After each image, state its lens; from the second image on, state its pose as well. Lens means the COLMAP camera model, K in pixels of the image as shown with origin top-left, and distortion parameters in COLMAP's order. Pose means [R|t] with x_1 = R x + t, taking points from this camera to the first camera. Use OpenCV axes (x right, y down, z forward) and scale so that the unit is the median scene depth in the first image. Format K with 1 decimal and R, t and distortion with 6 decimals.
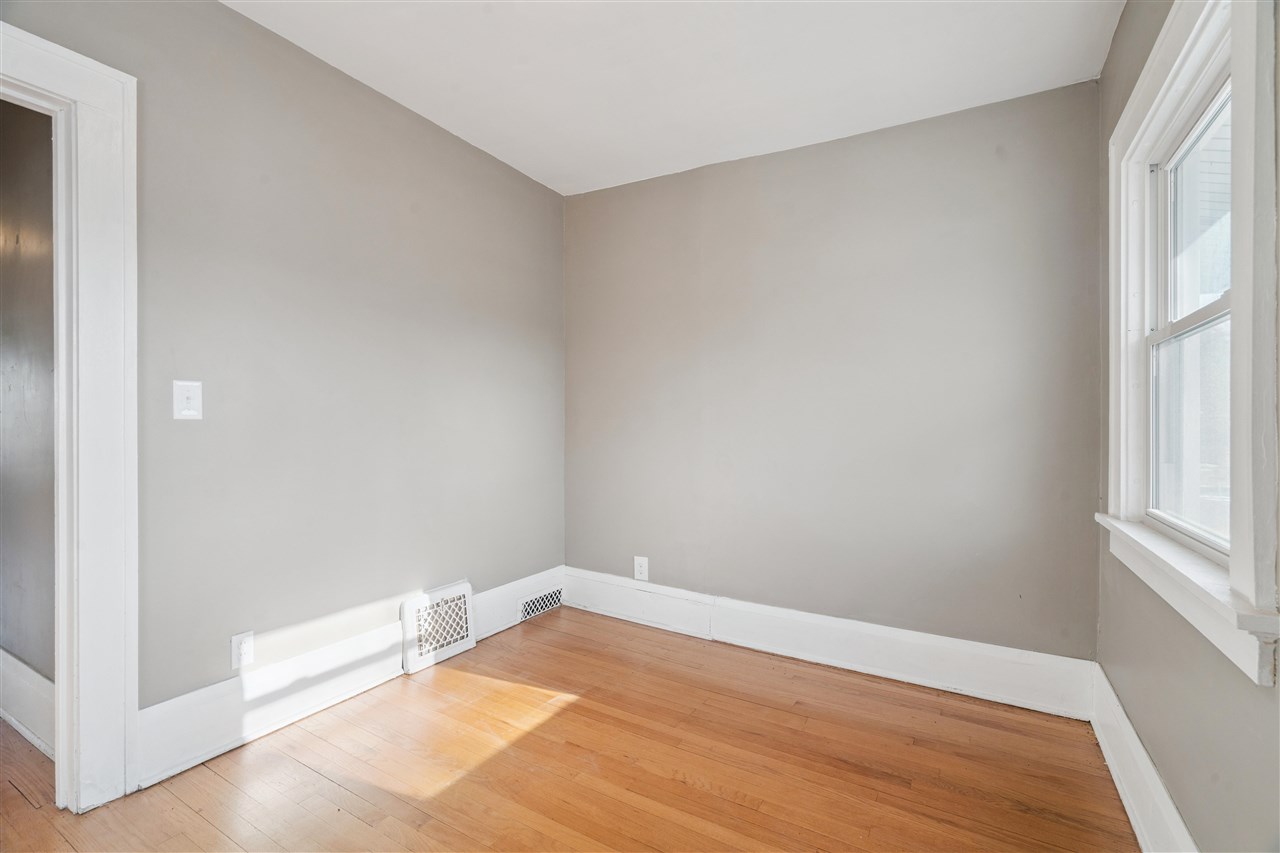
lens RADIAL K [[582.6, 0, 649.2], [0, 582.6, 429.6], [0, 0, 1]] dist [-0.002079, 0.003284]
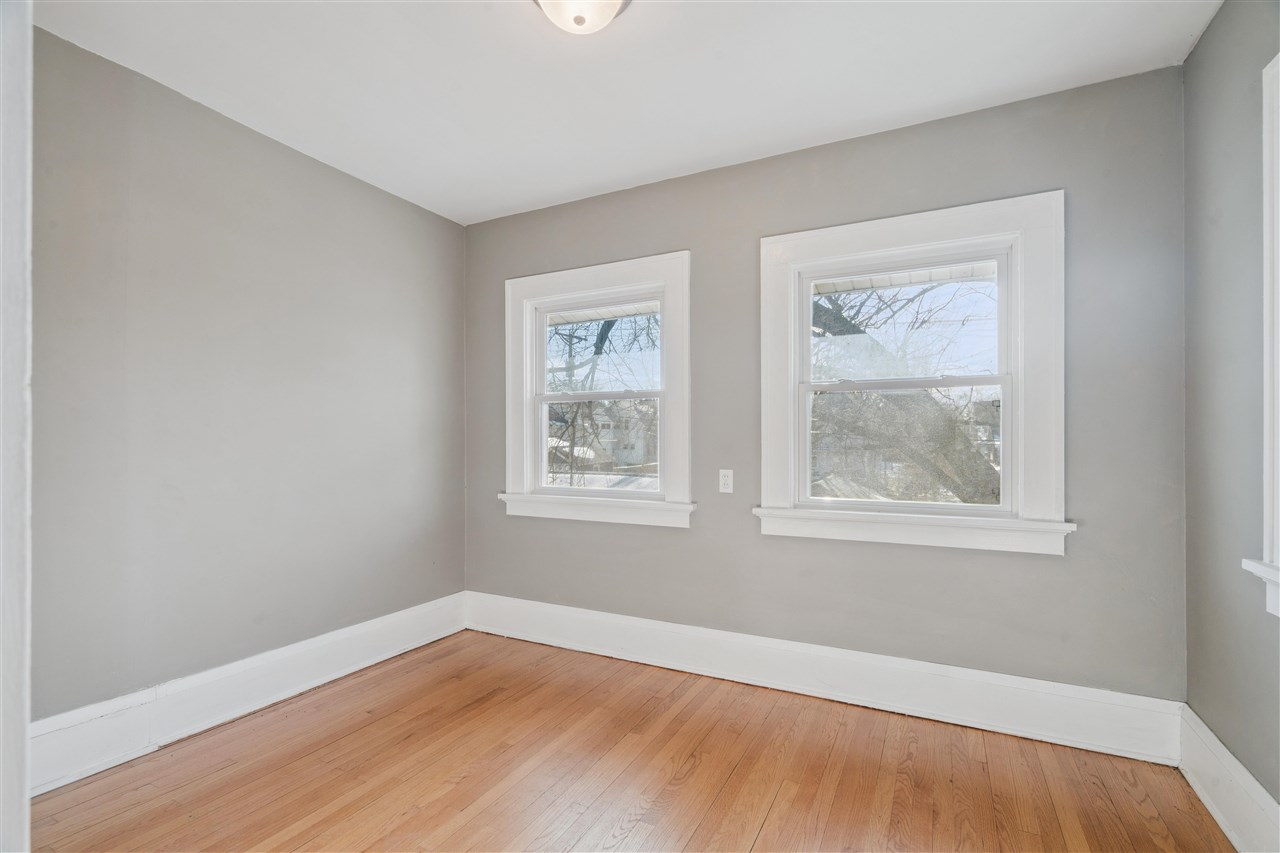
lens RADIAL K [[582.6, 0, 649.2], [0, 582.6, 429.6], [0, 0, 1]] dist [-0.002079, 0.003284]
pose [[-0.071832, 0.012300, 0.997341, -0.786656], [0.006832, 0.999907, -0.011840, -0.017165], [-0.997393, 0.005963, -0.071910, 0.550955]]
